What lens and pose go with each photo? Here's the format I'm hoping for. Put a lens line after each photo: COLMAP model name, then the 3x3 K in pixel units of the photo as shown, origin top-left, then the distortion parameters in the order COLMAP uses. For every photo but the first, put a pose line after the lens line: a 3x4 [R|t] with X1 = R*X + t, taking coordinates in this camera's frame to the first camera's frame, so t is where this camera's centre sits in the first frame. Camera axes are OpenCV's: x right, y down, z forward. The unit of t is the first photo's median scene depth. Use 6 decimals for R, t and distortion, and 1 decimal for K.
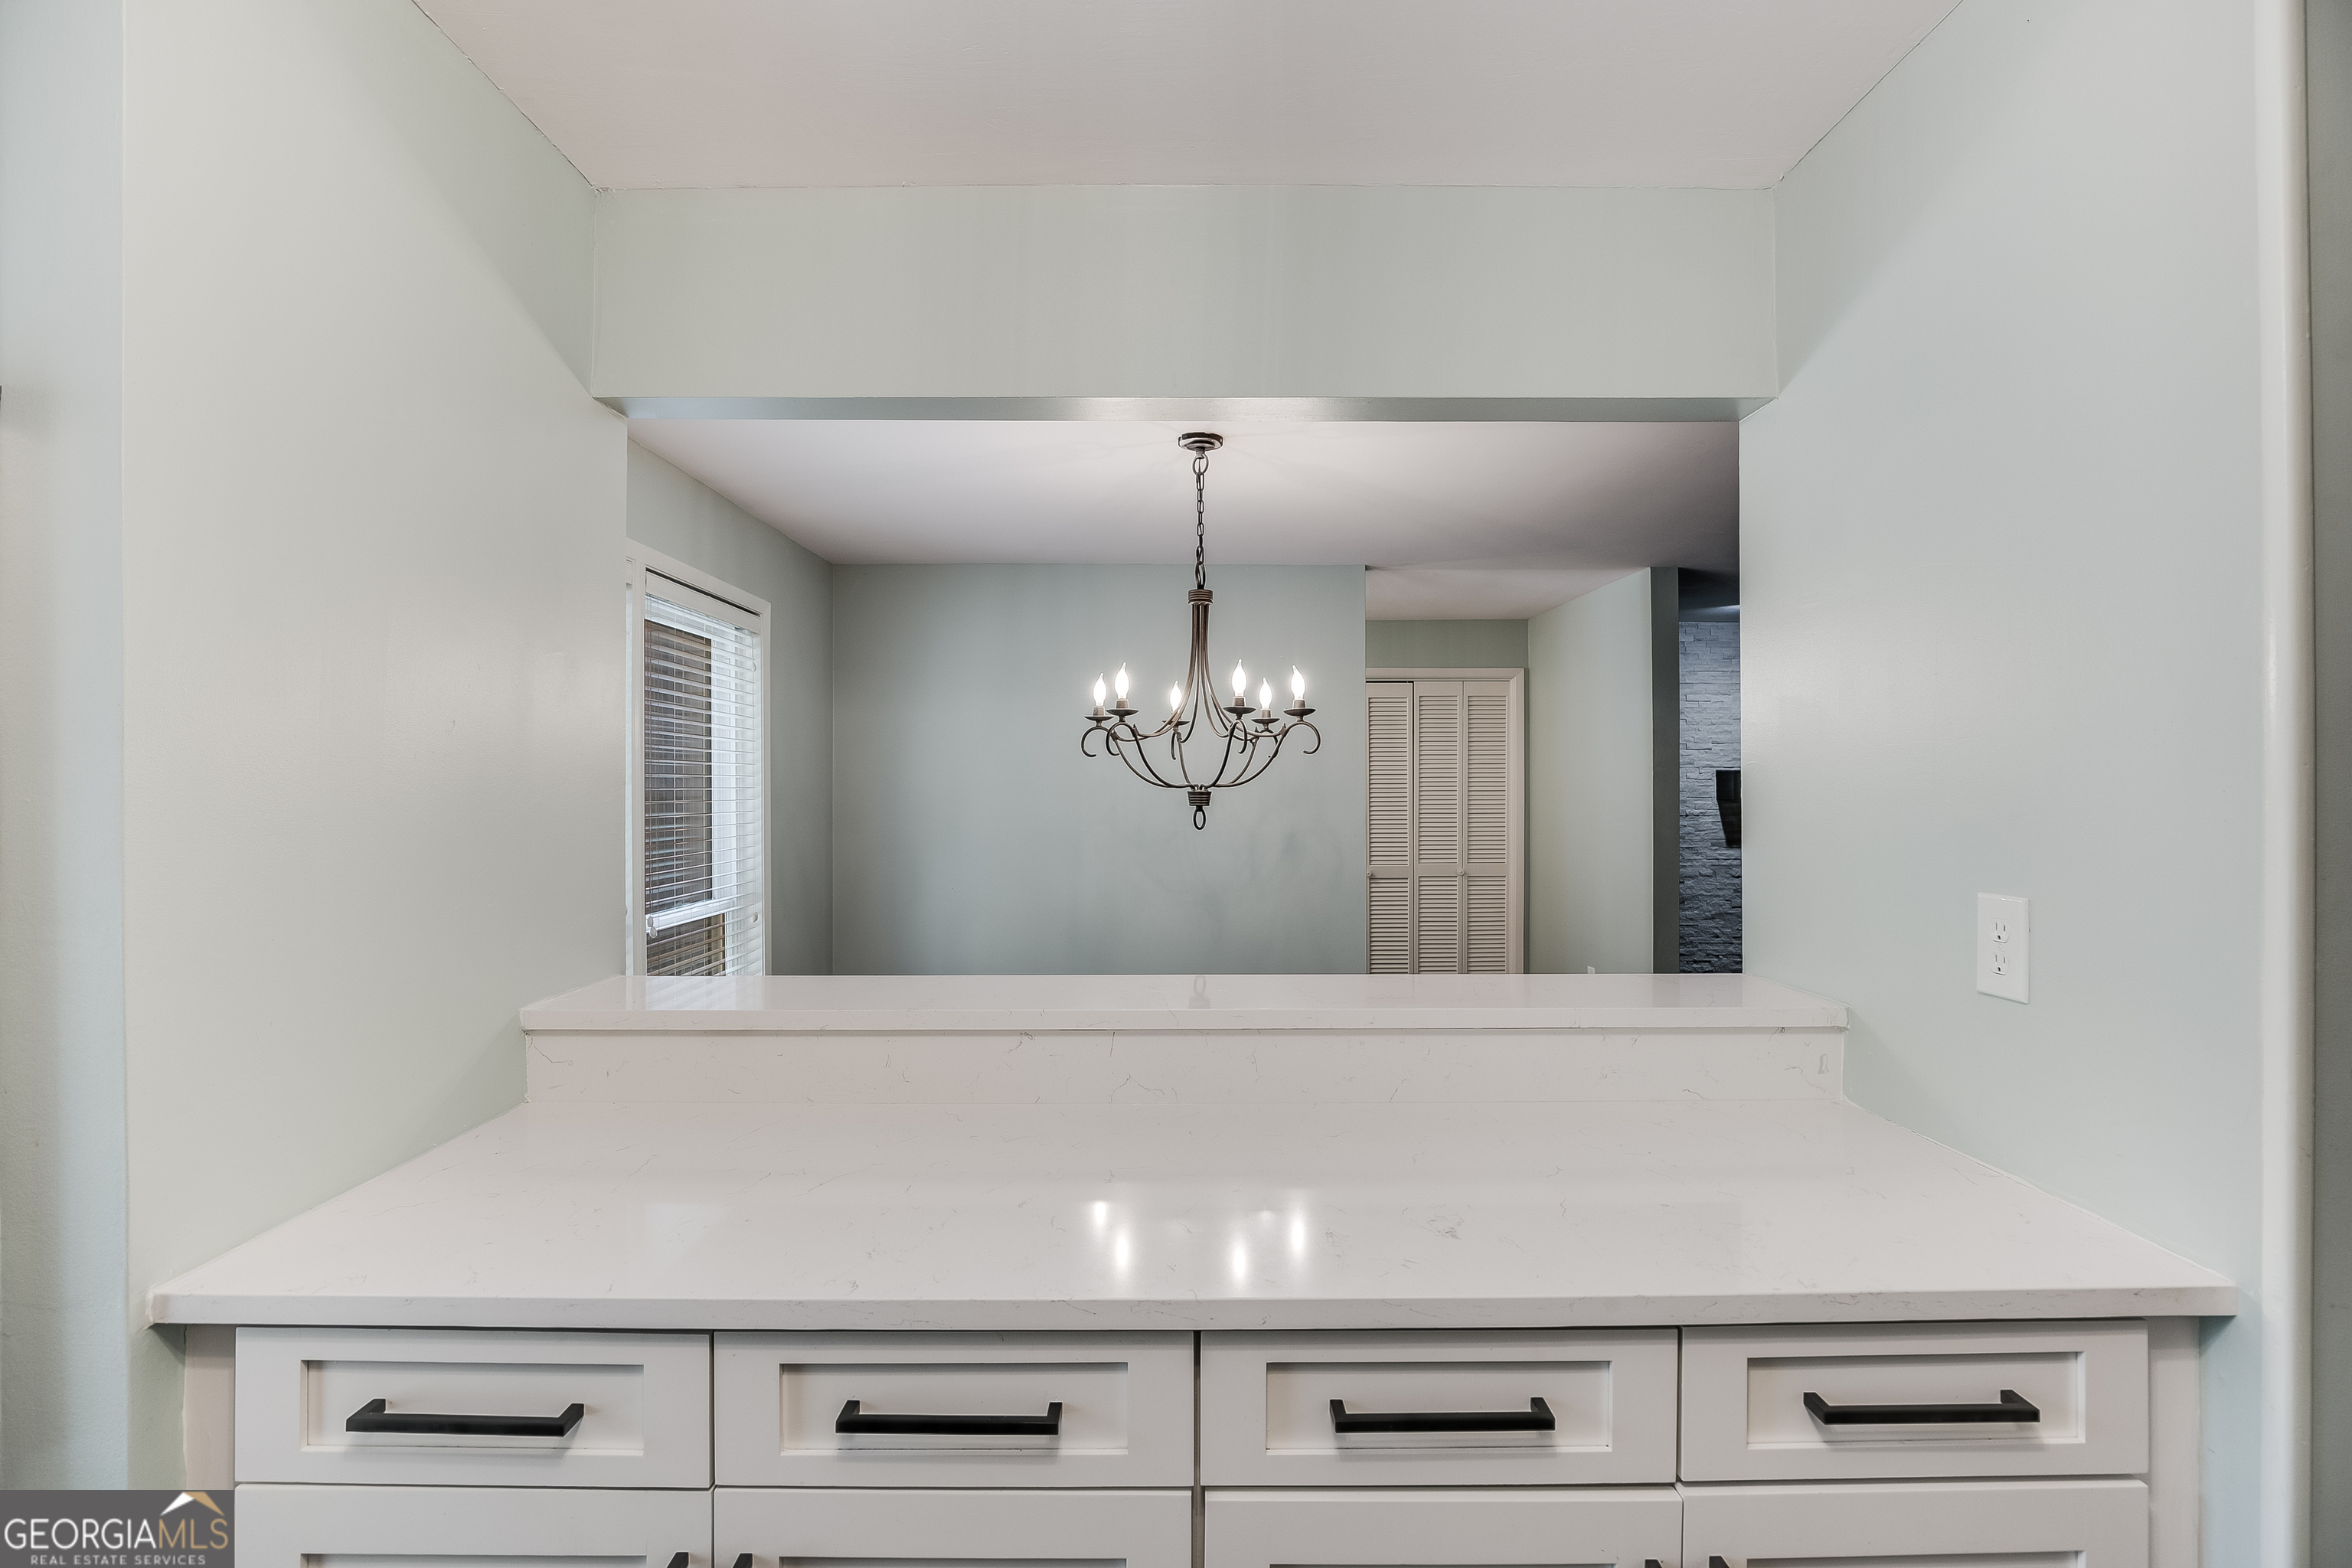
lens RADIAL K [[1084.9, 0, 1170.6], [0, 1084.9, 779.9], [0, 0, 1]] dist [-0.040323, 0.013620]
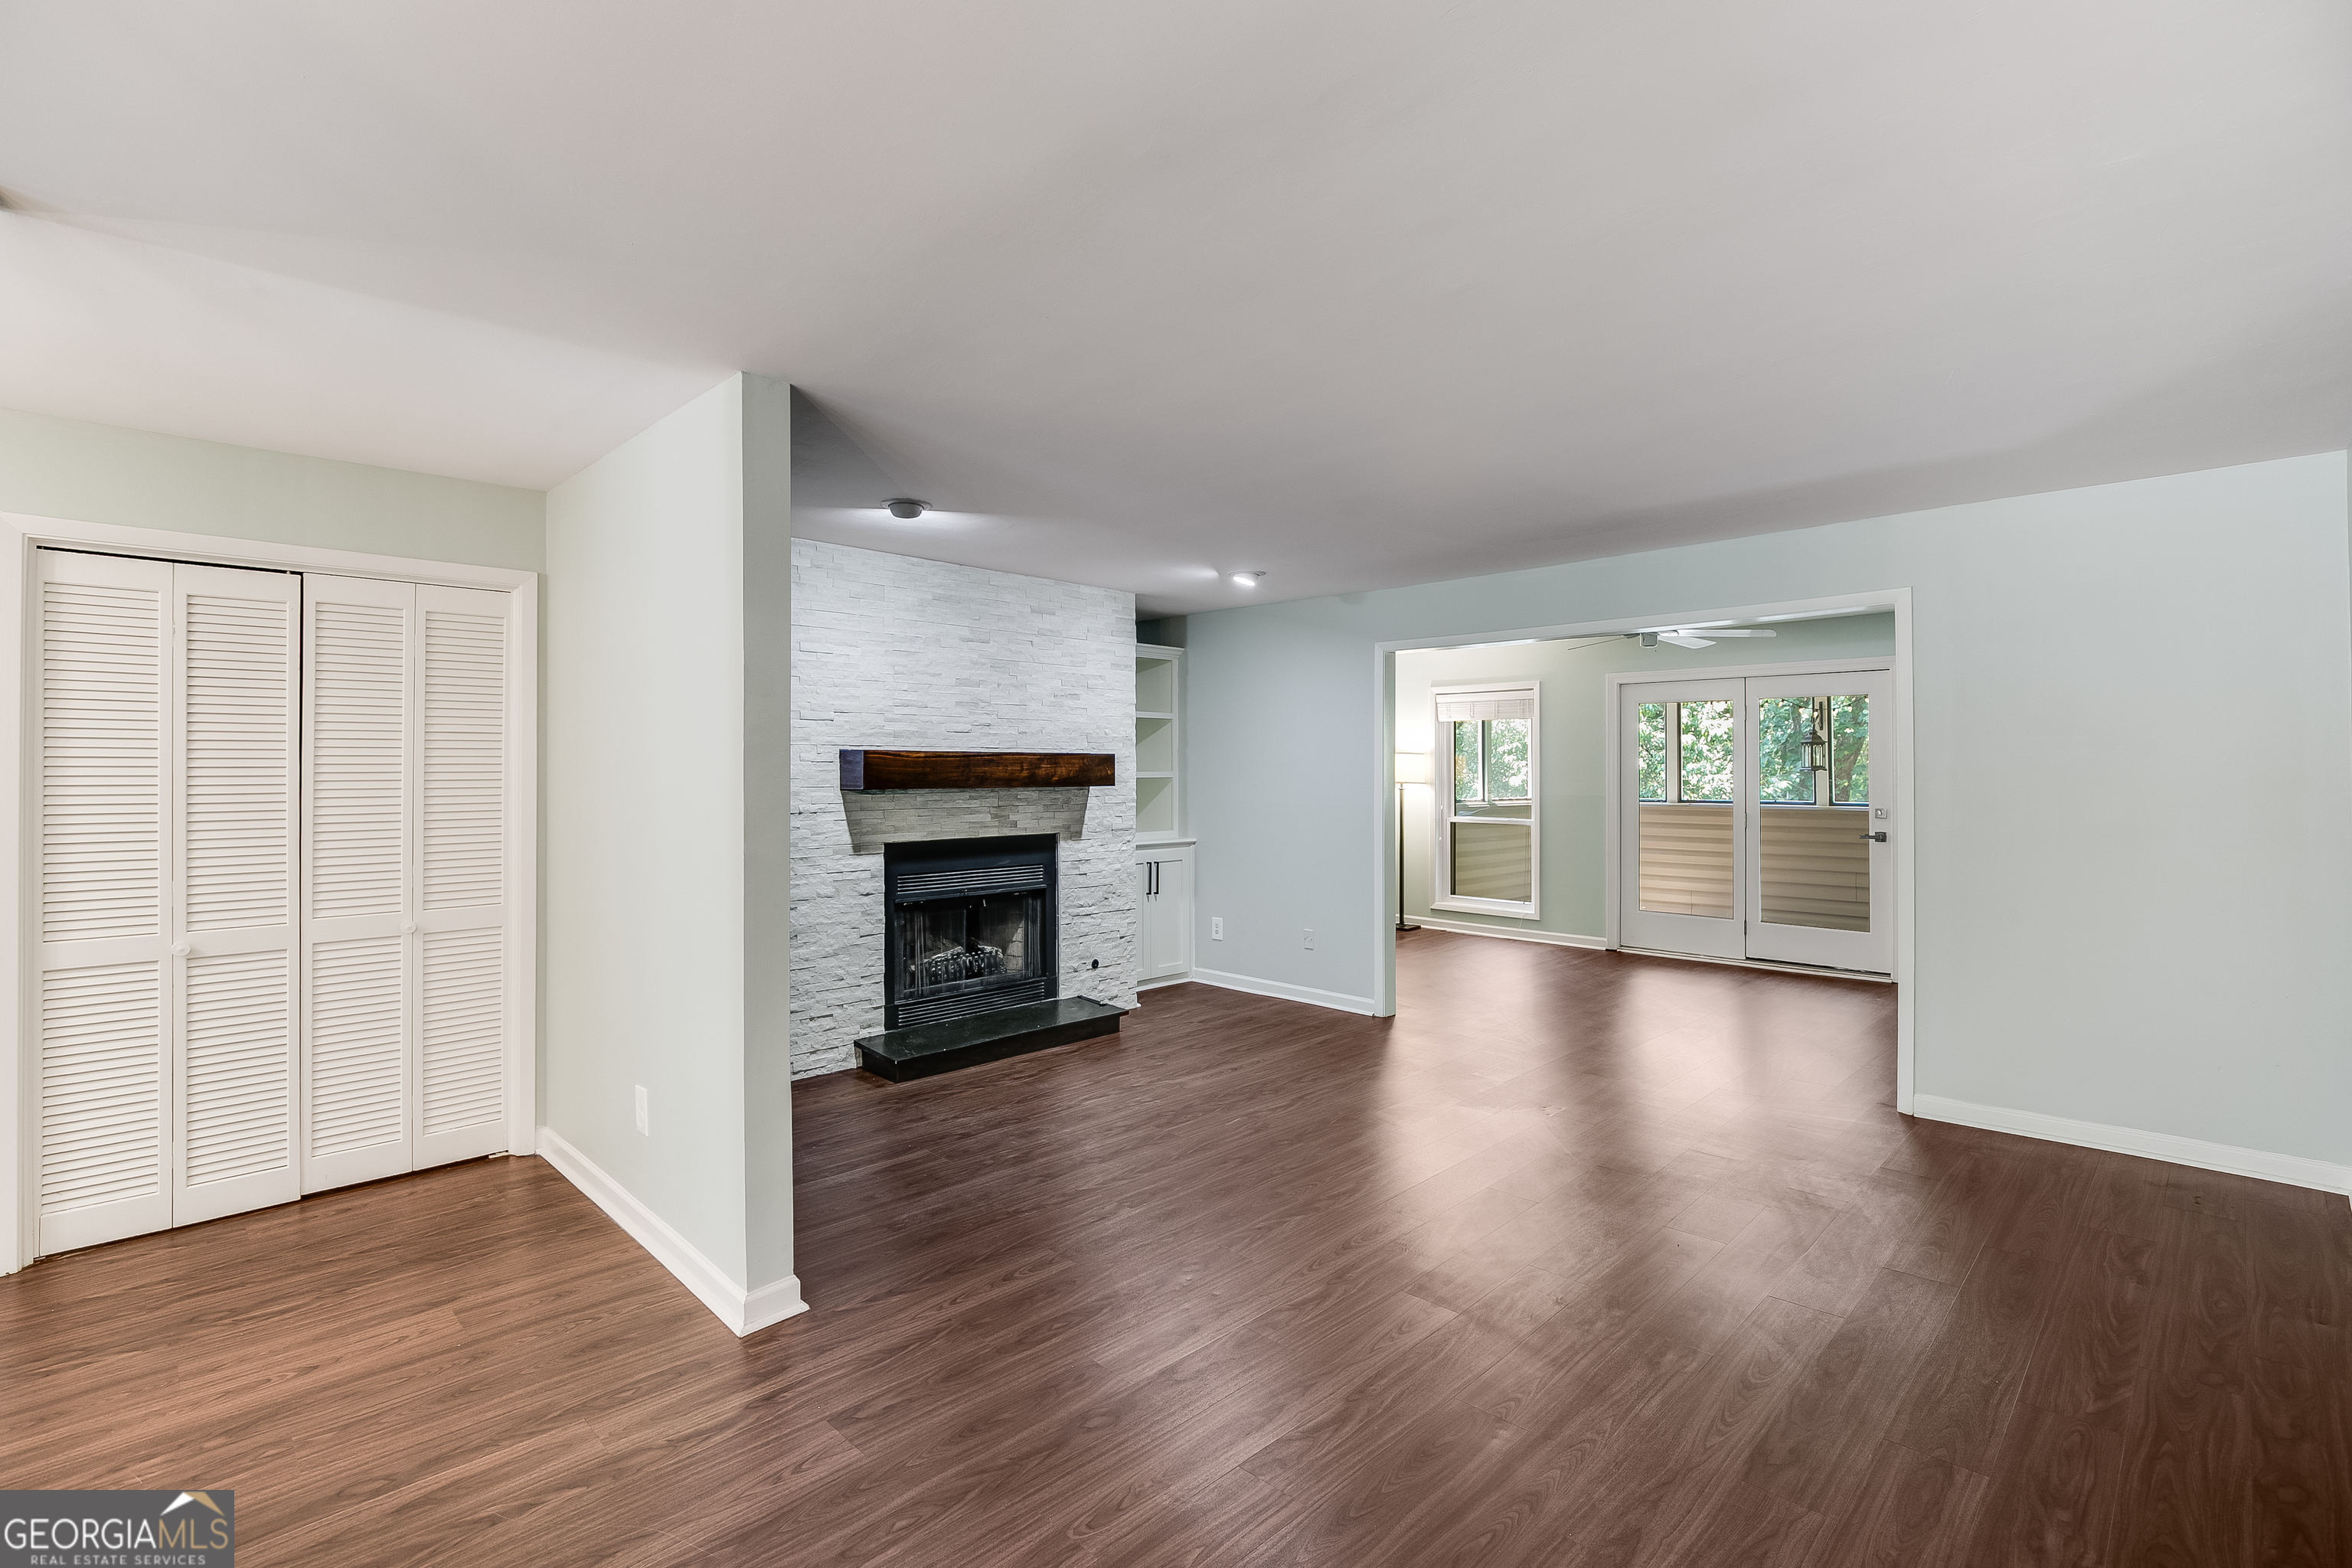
lens RADIAL K [[1075.1, 0, 1180.9], [0, 1075.1, 760.8], [0, 0, 1]] dist [-0.026421, -0.000122]
pose [[0.702536, 0.004709, 0.711632, 0.157175], [-0.000265, 0.999980, -0.006356, 0.003130], [-0.711648, 0.004277, 0.702523, 0.333032]]
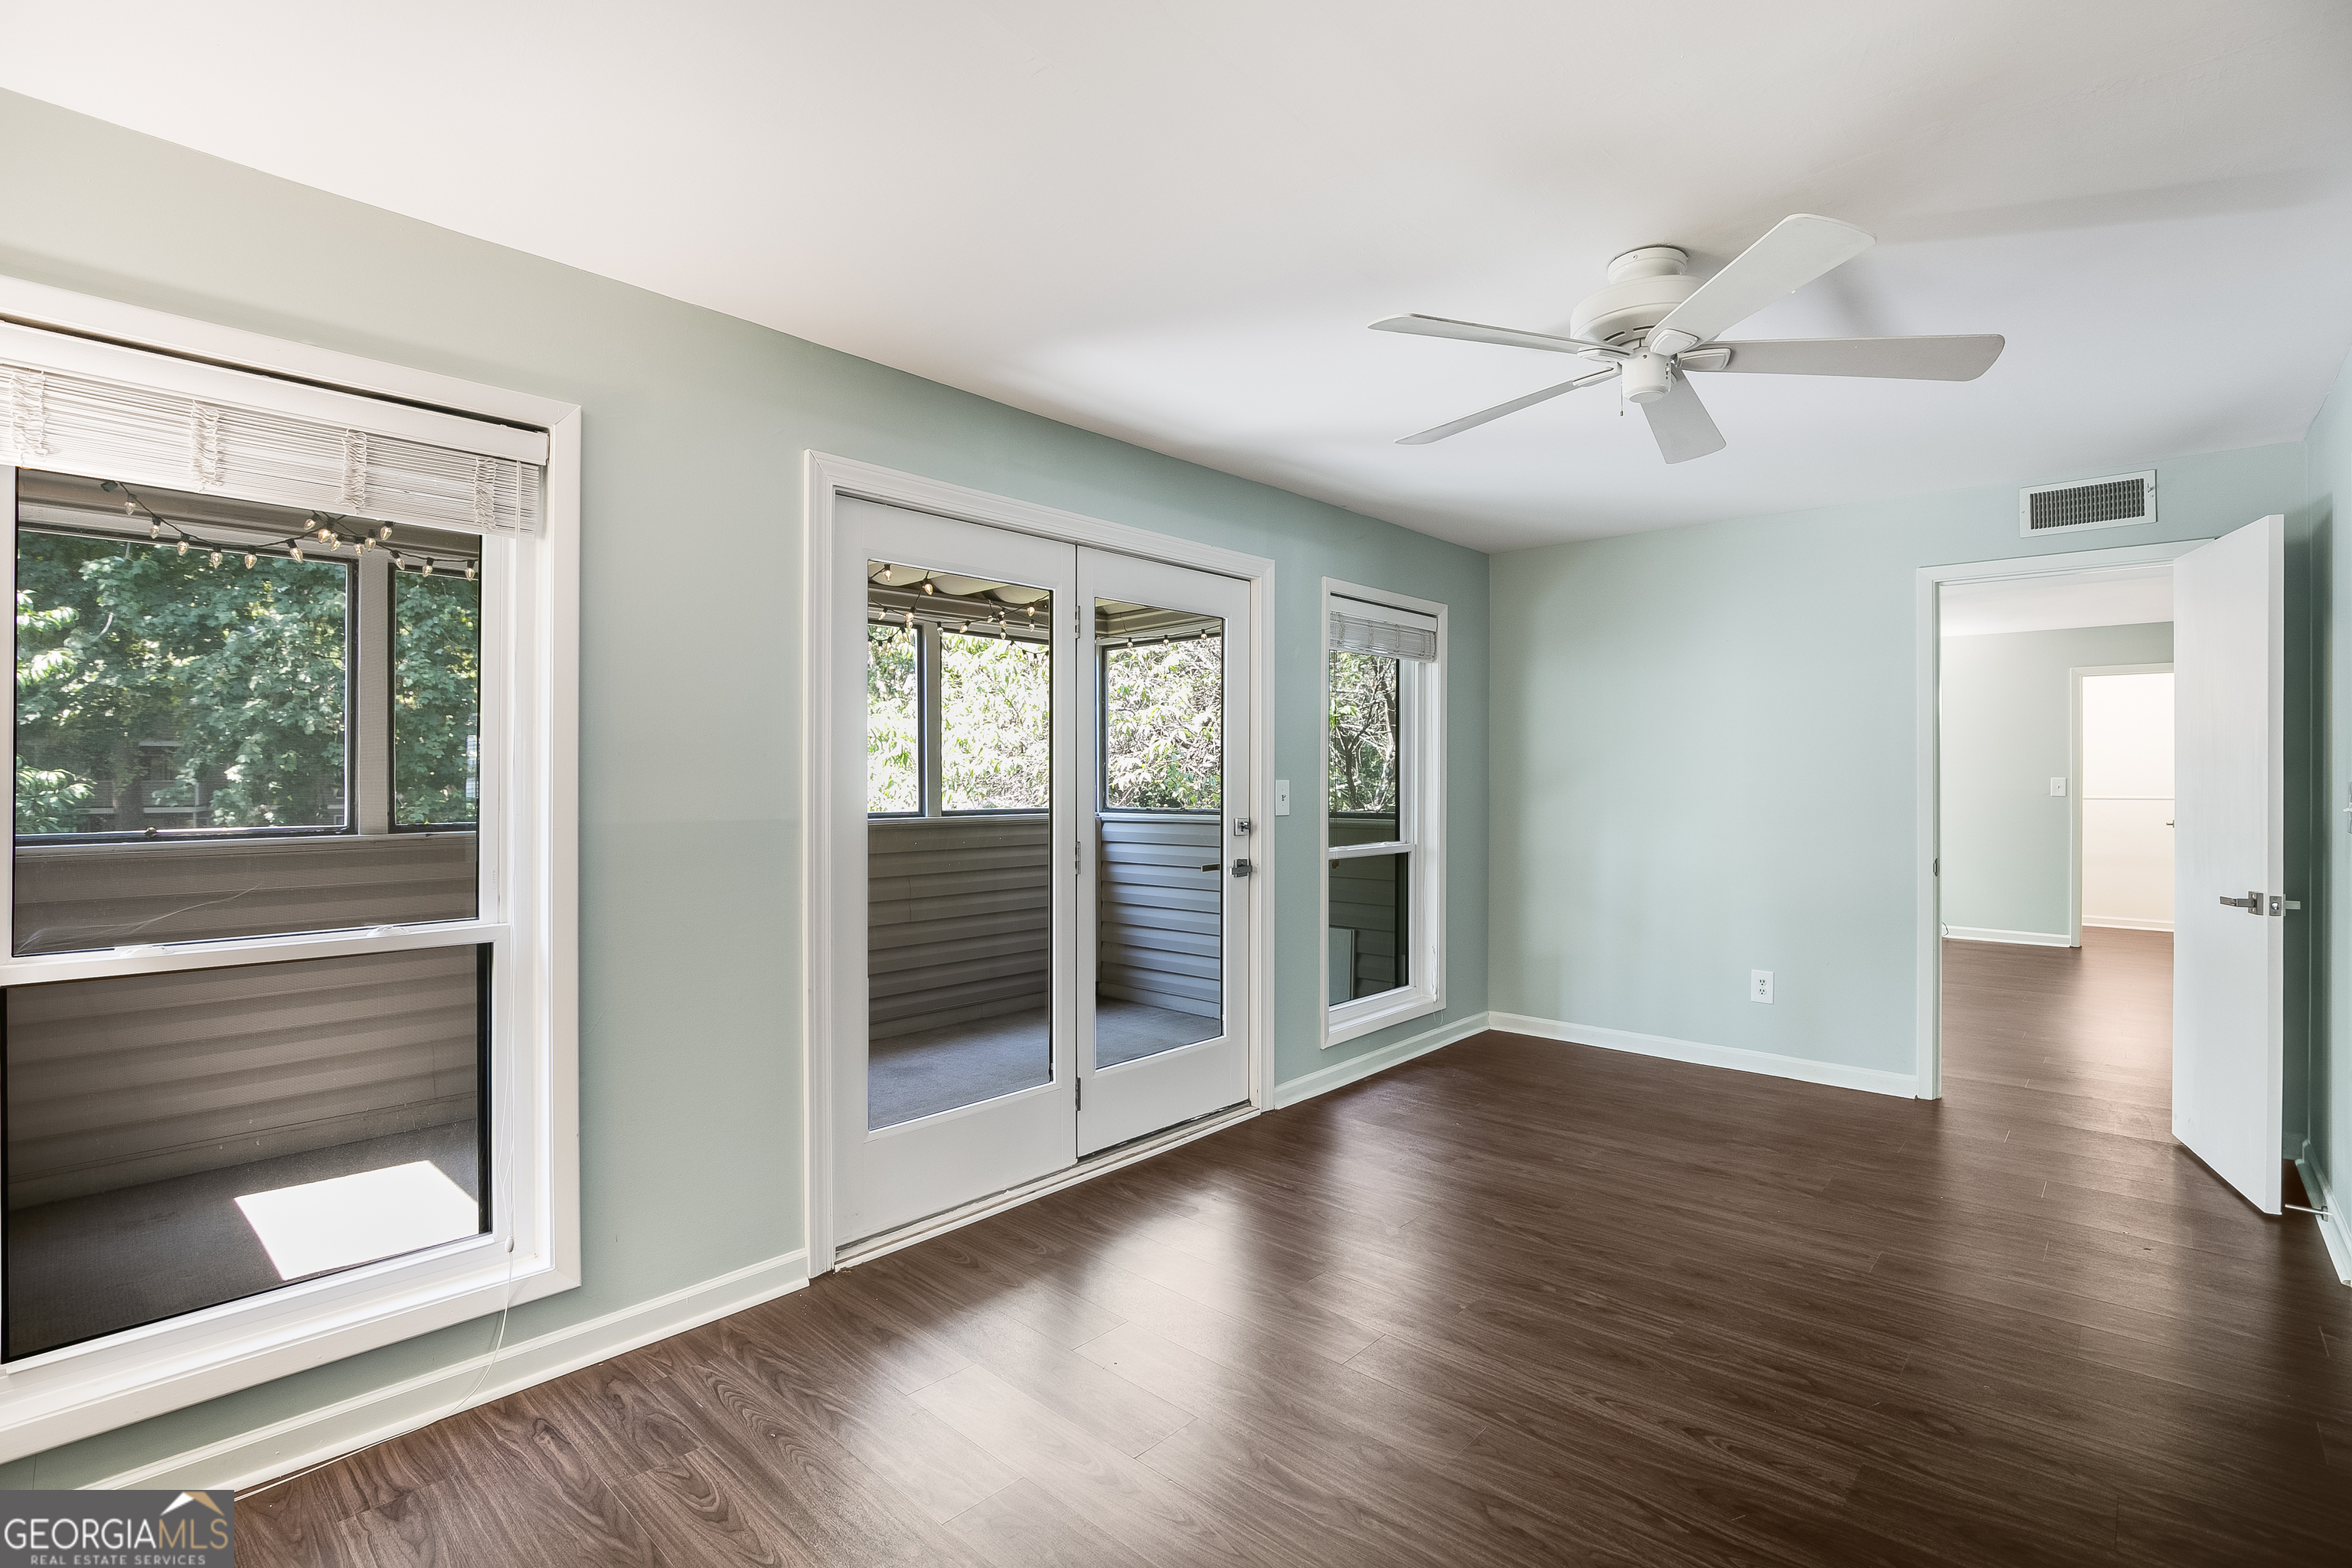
lens RADIAL K [[1102.8, 0, 1171.9], [0, 1102.8, 771.5], [0, 0, 1]] dist [-0.019284, -0.000544]
pose [[-0.733518, -0.000336, 0.679670, 0.983642], [-0.003154, 0.999991, -0.002910, 0.018336], [-0.679662, -0.004278, -0.733513, 1.055837]]
